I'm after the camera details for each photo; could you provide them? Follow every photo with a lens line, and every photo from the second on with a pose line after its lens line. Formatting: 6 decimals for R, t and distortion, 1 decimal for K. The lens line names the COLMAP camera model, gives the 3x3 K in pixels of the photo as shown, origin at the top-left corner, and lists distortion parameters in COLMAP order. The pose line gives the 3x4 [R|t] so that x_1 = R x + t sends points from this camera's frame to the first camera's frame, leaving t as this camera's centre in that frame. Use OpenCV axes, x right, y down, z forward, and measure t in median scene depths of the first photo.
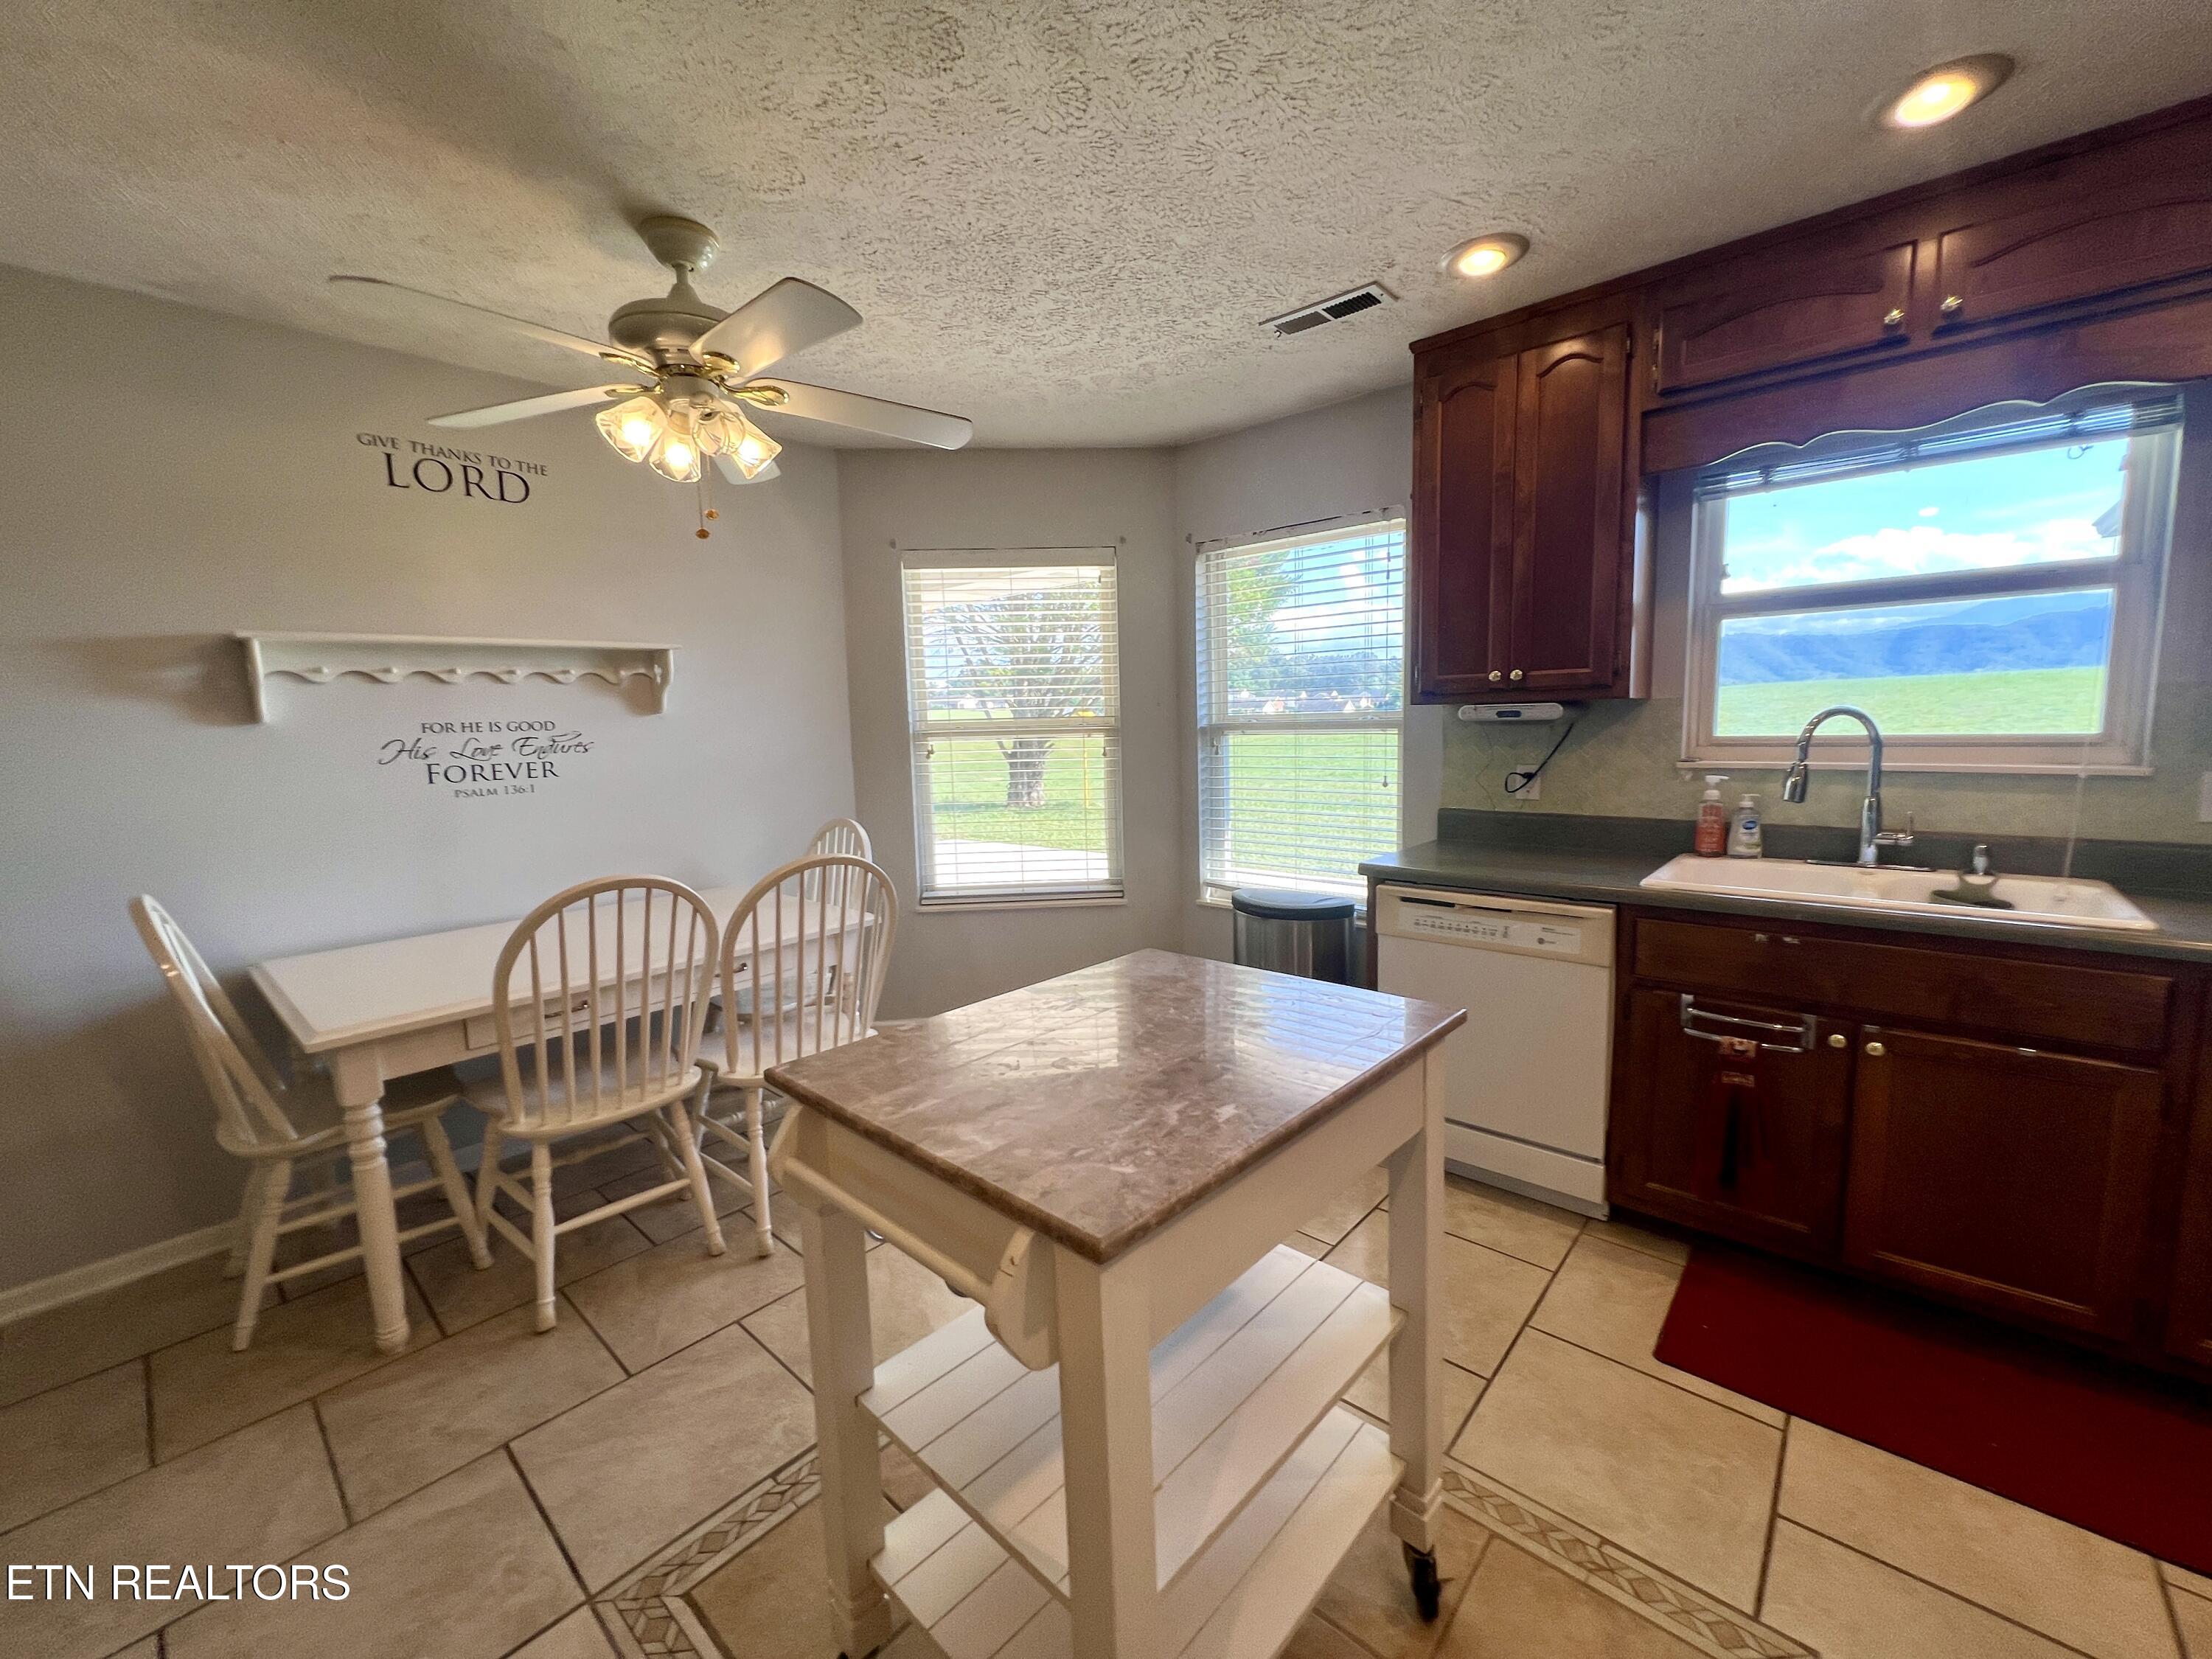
lens RADIAL K [[882.2, 0, 1100.4], [0, 882.2, 820.1], [0, 0, 1]] dist [-0.001505, 0.000057]
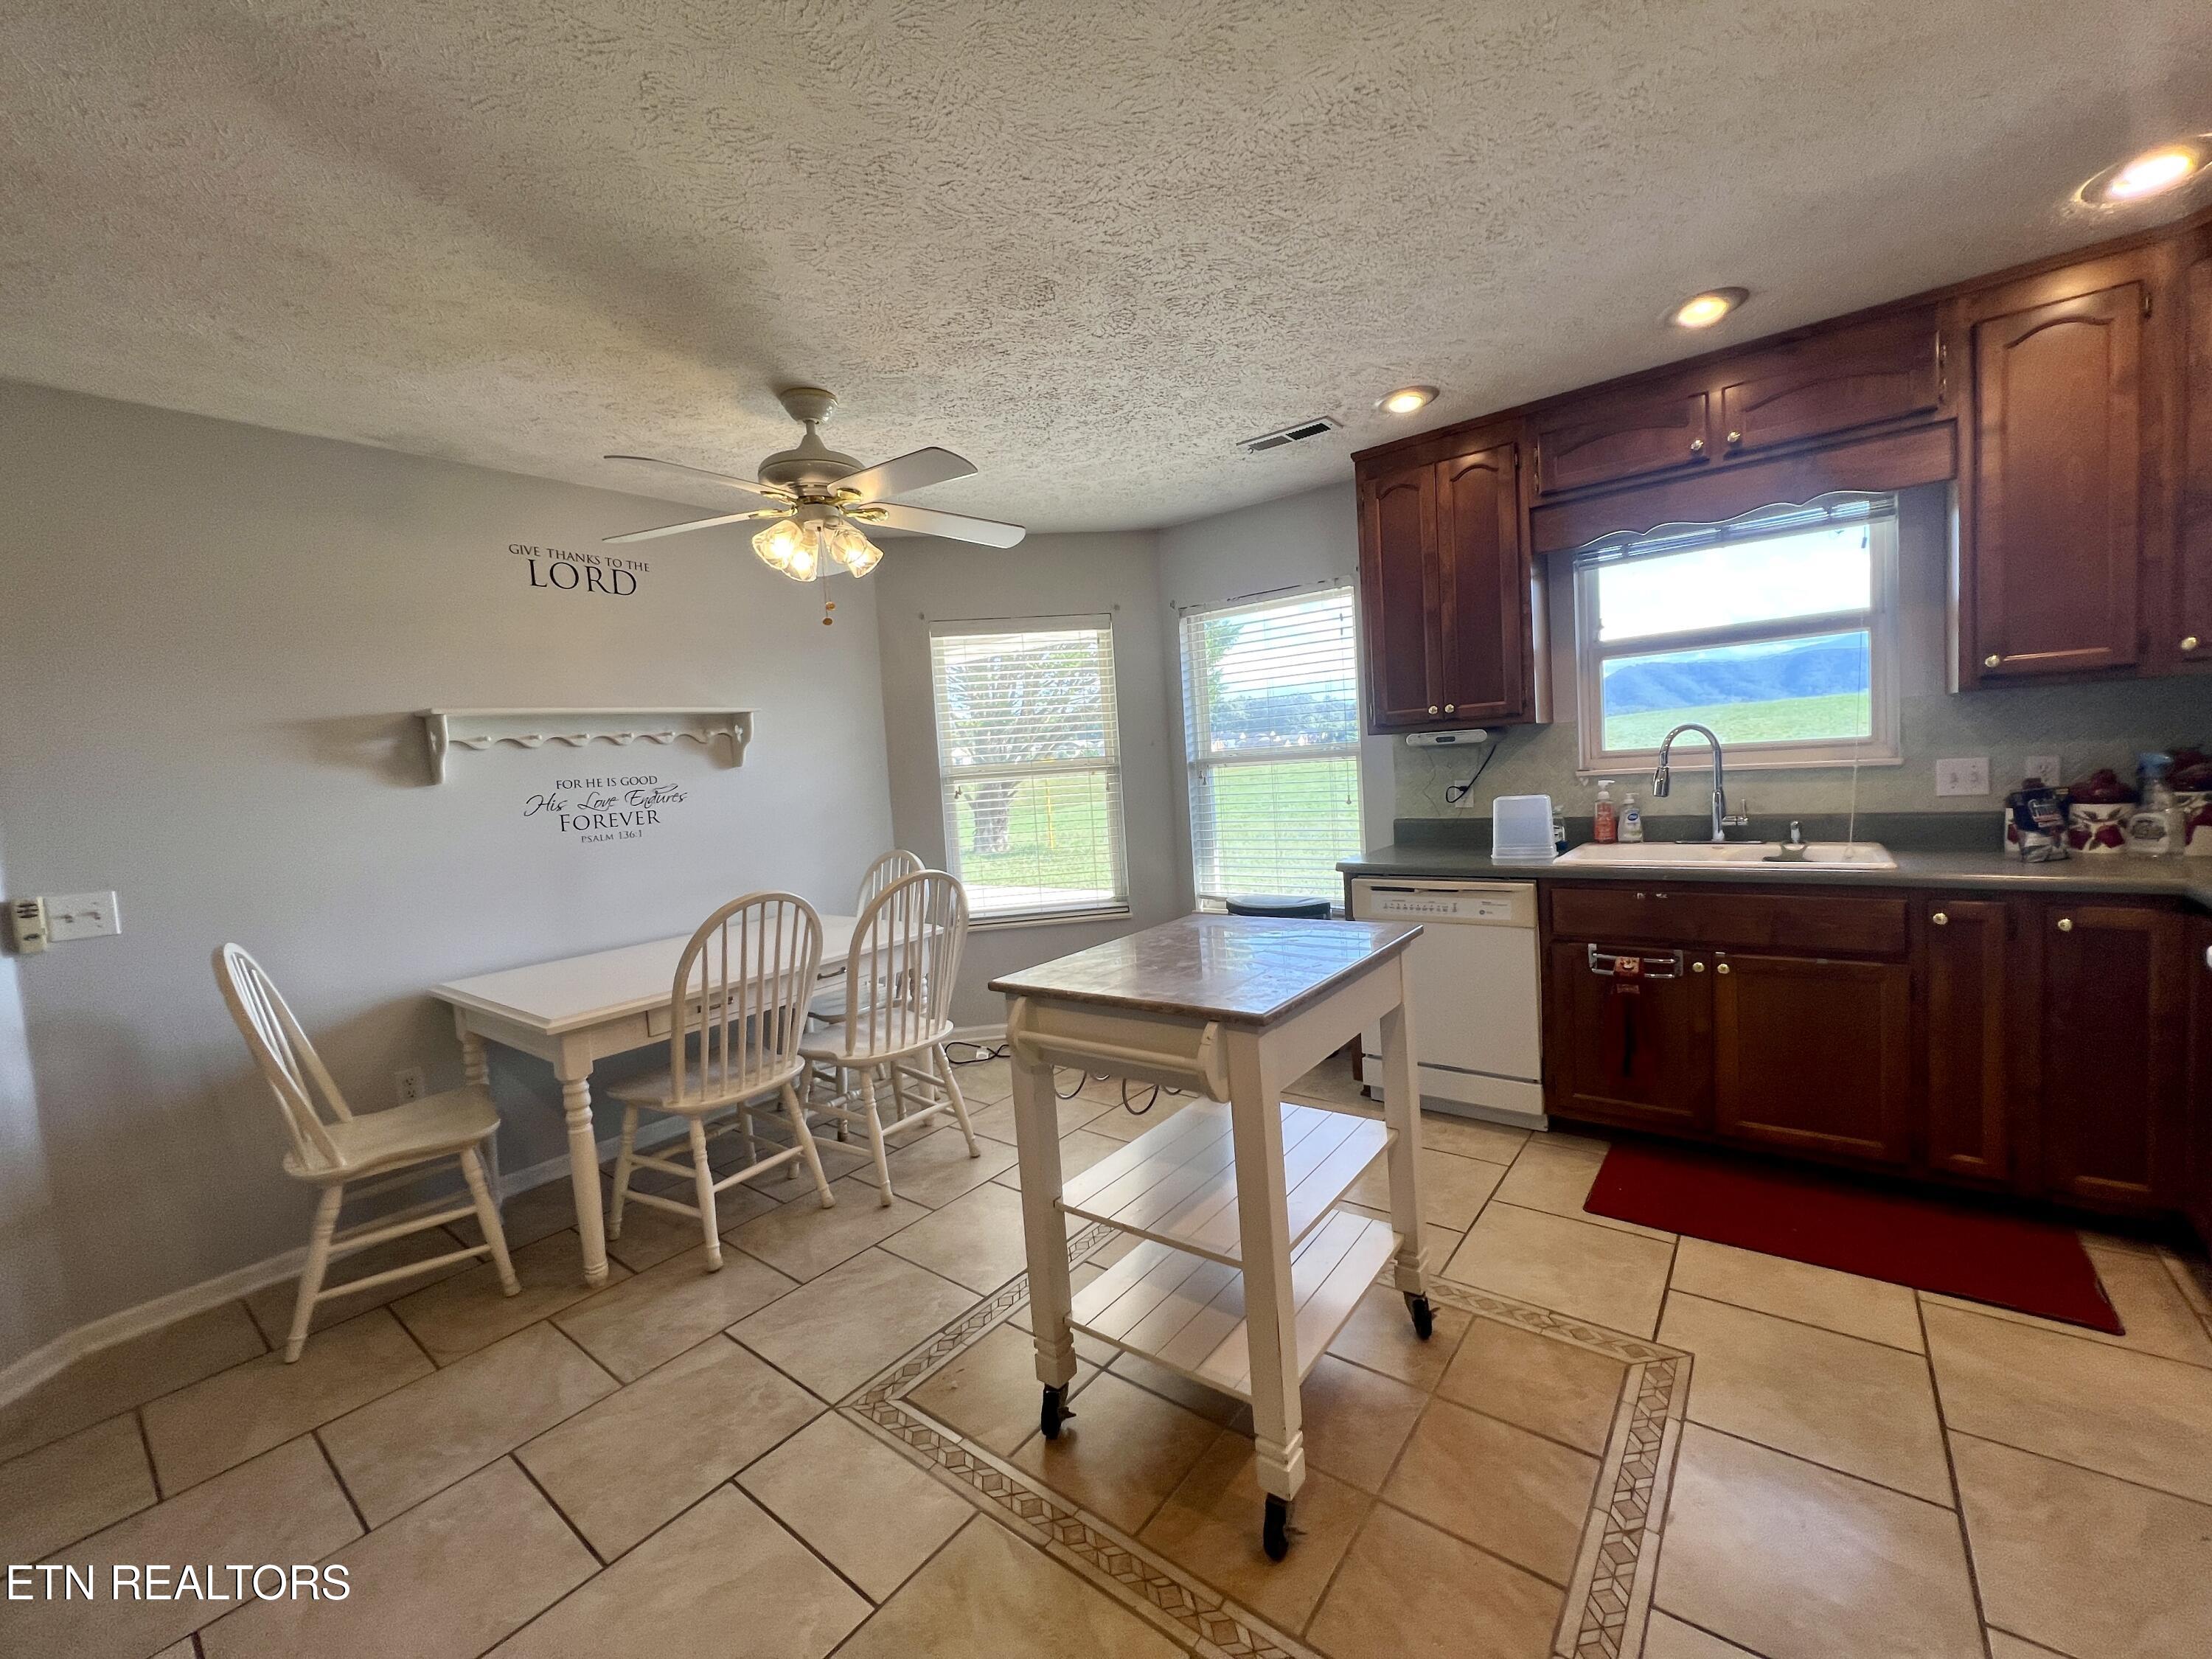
lens RADIAL K [[882.0, 0, 1098.9], [0, 882.0, 822.5], [0, 0, 1]] dist [-0.002064, -0.000156]
pose [[0.997308, -0.042466, 0.059774, -0.134652], [0.045430, 0.997758, -0.049136, 0.045348], [-0.057554, 0.051720, 0.997002, -0.268441]]
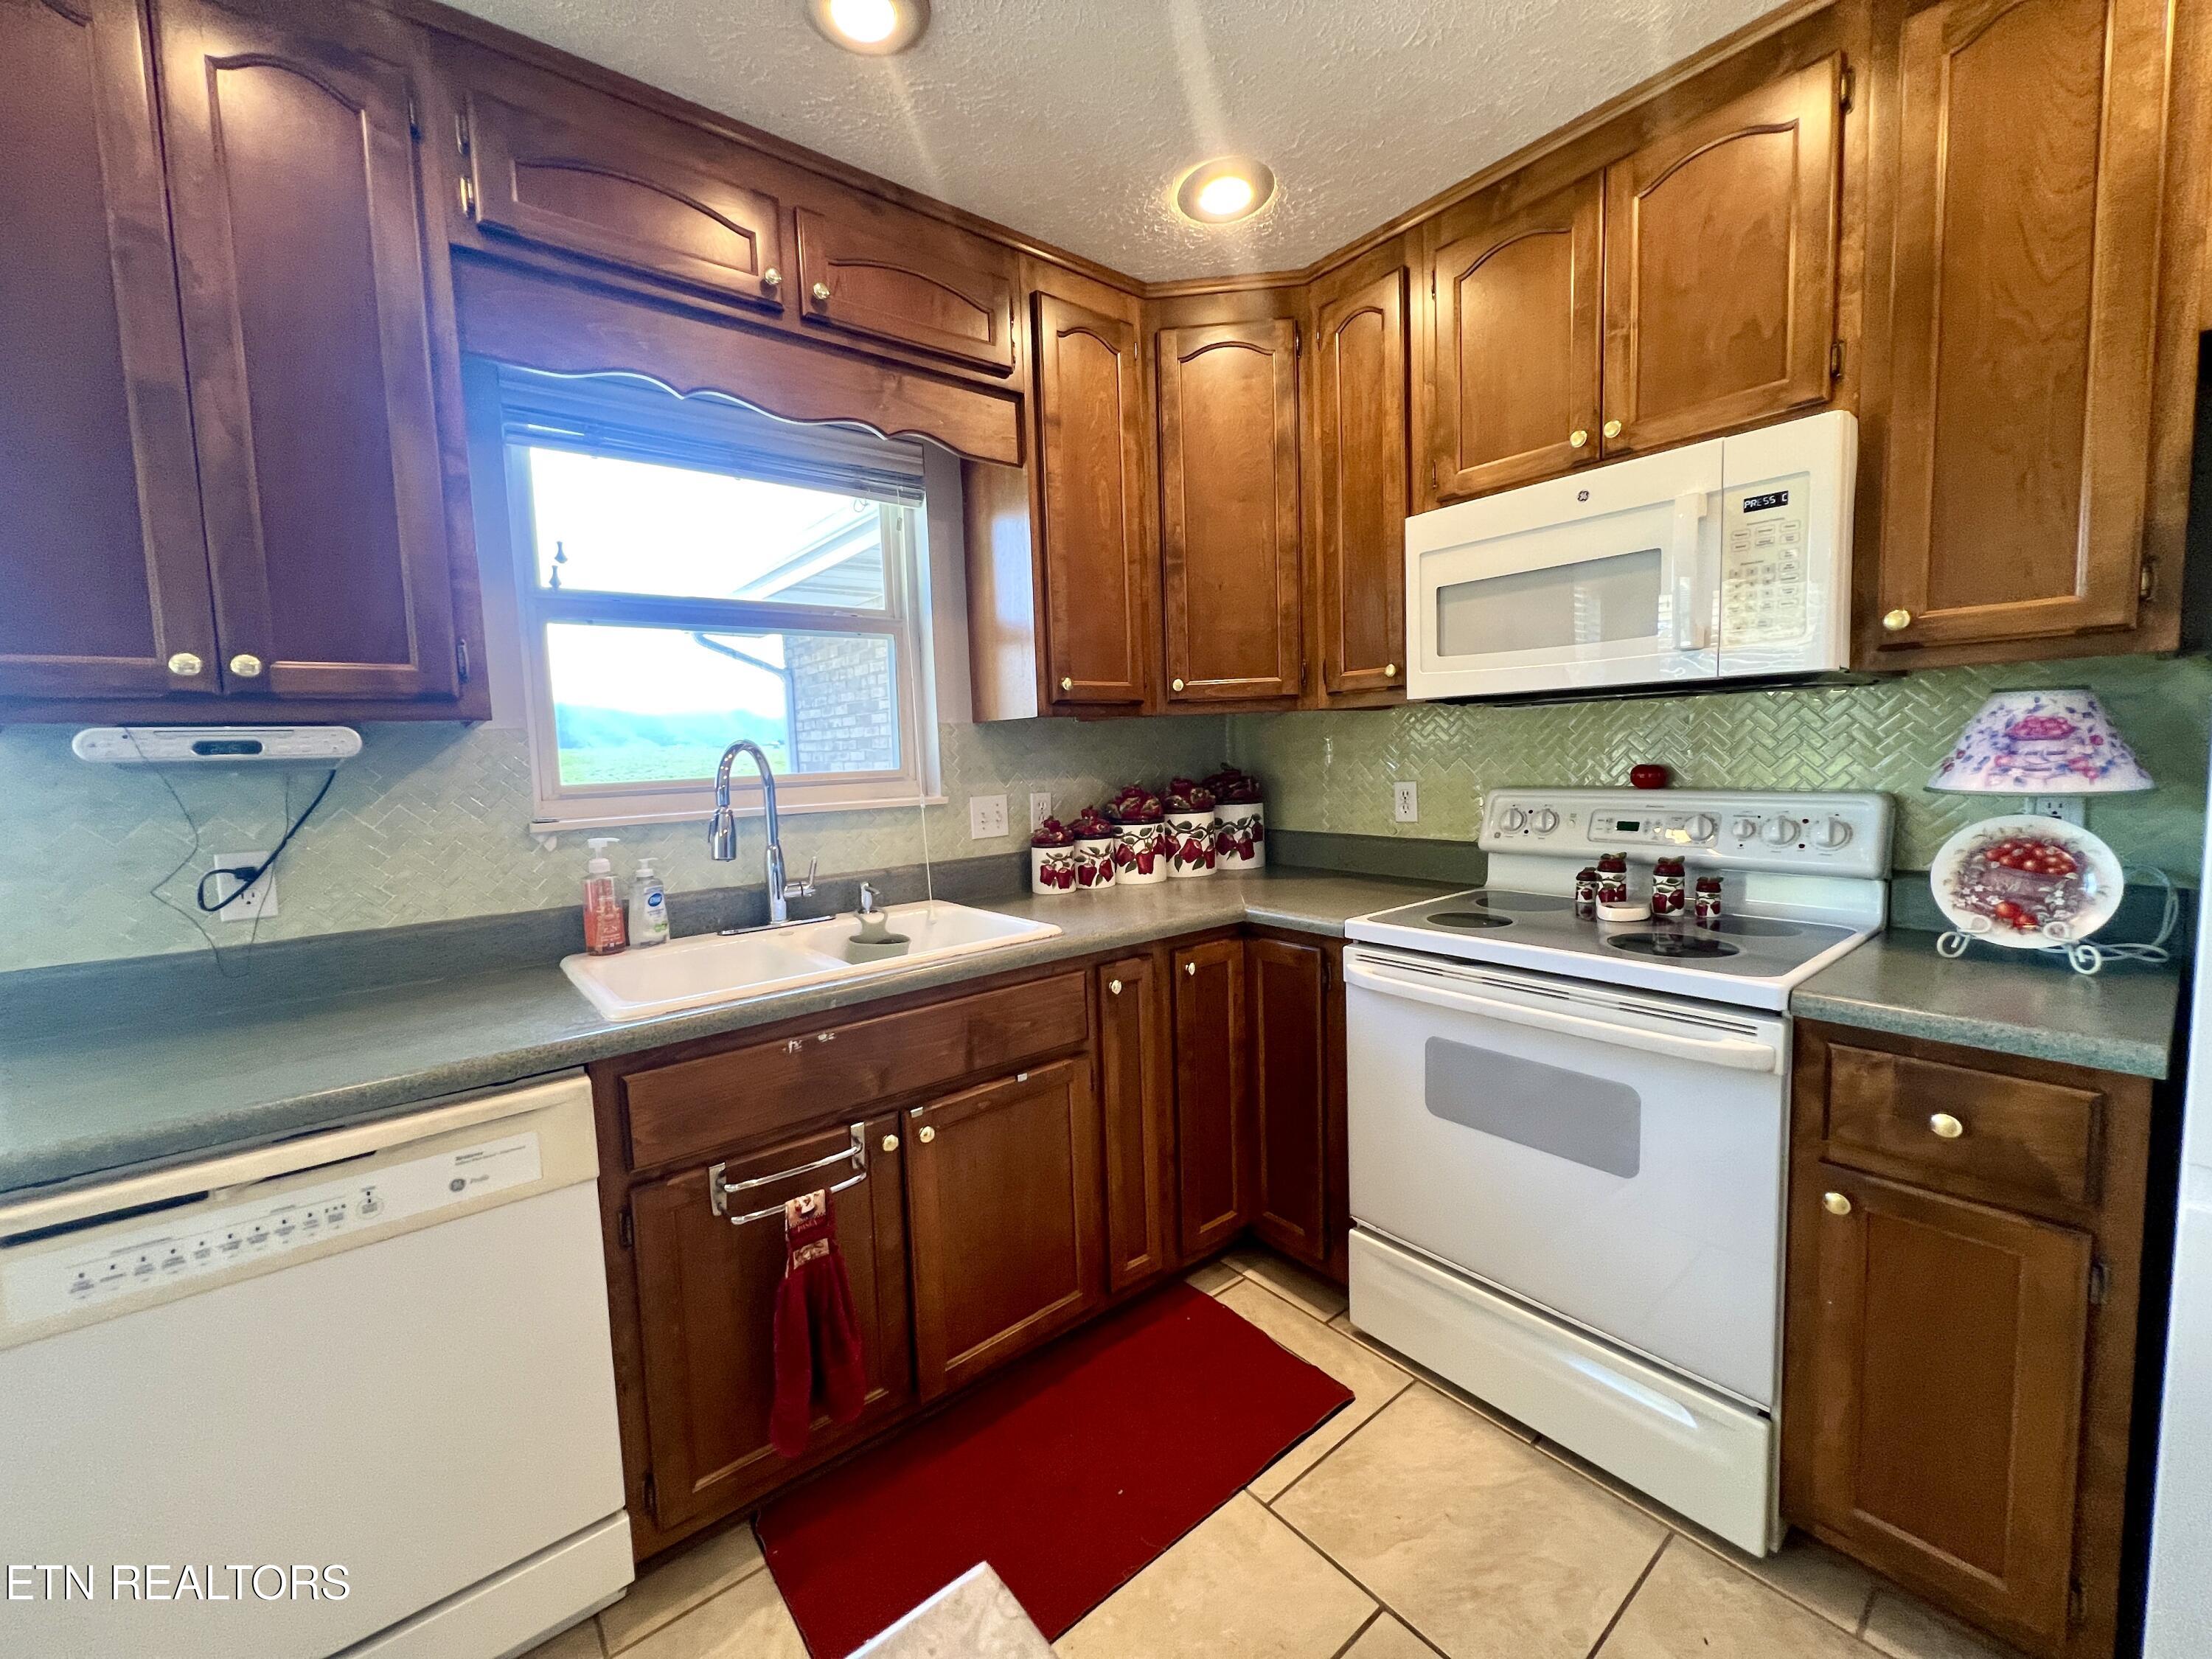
lens RADIAL K [[888.9, 0, 1103.0], [0, 888.9, 821.2], [0, 0, 1]] dist [-0.000228, 0.000224]
pose [[0.164613, -0.058419, 0.984627, 0.074032], [0.143621, 0.989025, 0.034669, -0.034388], [-0.975846, 0.135706, 0.171197, 0.540523]]
